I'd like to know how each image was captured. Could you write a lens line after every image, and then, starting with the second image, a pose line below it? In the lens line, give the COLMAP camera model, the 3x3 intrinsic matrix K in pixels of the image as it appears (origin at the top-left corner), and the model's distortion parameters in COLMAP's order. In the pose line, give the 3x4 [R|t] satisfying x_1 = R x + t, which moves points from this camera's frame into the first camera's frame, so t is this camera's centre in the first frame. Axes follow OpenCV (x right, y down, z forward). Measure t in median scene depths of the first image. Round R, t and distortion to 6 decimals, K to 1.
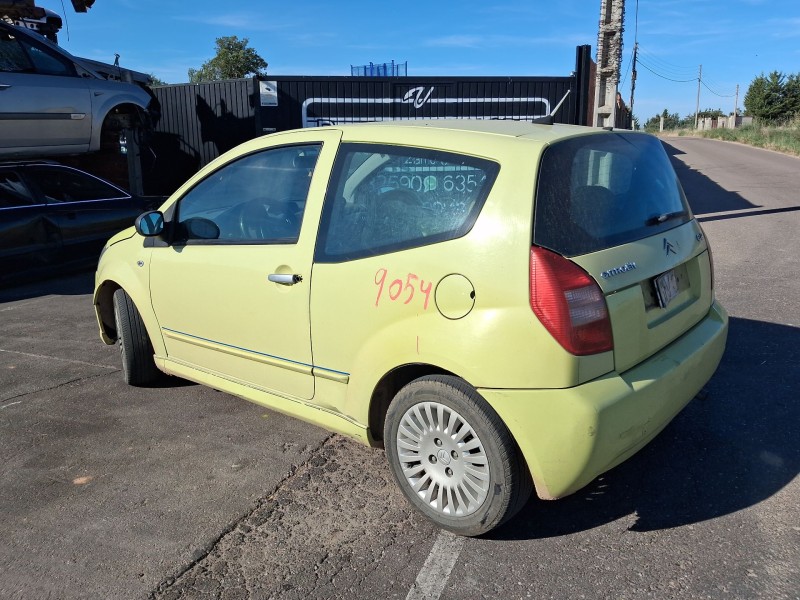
lens RADIAL K [[632.0, 0, 419.3], [0, 632.0, 317.2], [0, 0, 1]] dist [0.004270, -0.039183]
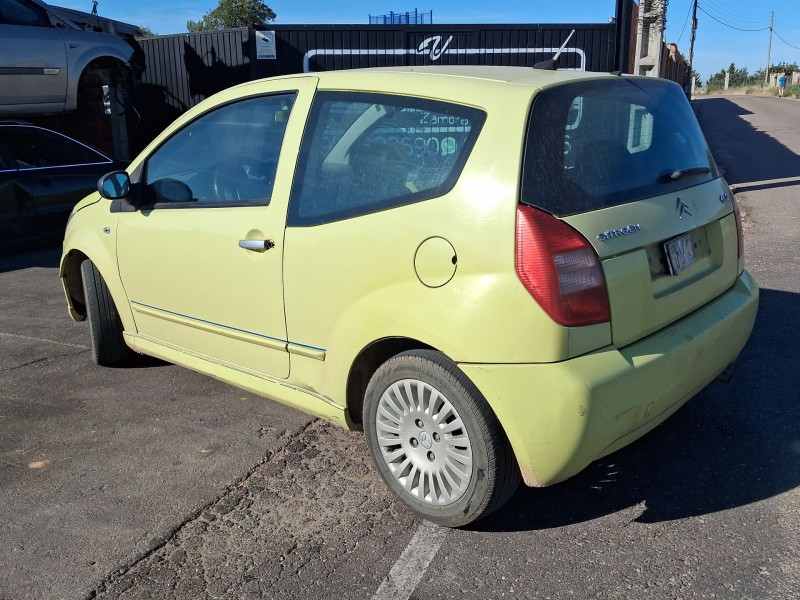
lens RADIAL K [[707.8, 0, 427.4], [0, 707.8, 323.3], [0, 0, 1]] dist [0.013107, -0.057348]
pose [[0.999597, 0.003262, -0.028183, 0.049560], [-0.002361, 0.999486, 0.031963, 0.015113], [0.028273, -0.031883, 0.999092, -0.005614]]
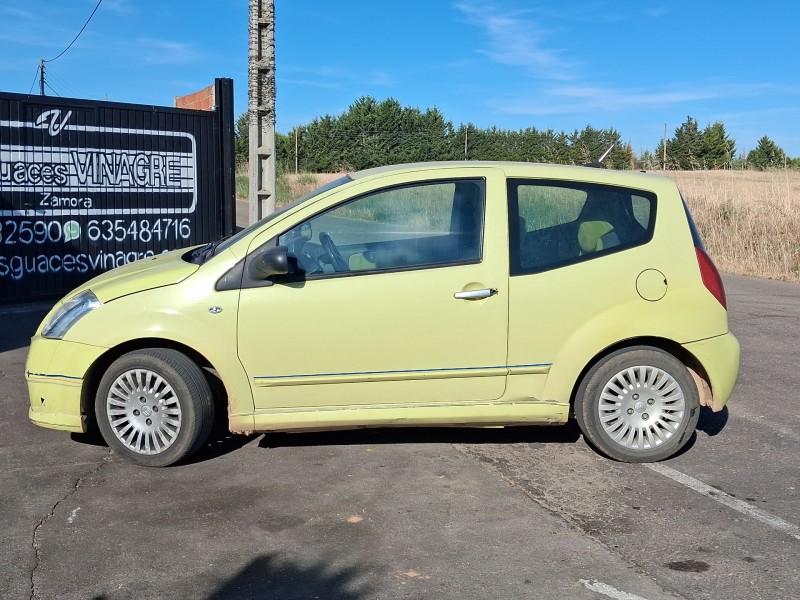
lens RADIAL K [[806.2, 0, 409.7], [0, 806.2, 325.7], [0, 0, 1]] dist [0.019939, -0.058894]
pose [[0.744021, -0.096458, 0.661157, -1.037056], [0.161287, 0.986190, -0.037623, 0.025290], [-0.648397, 0.134629, 0.749304, -0.001456]]
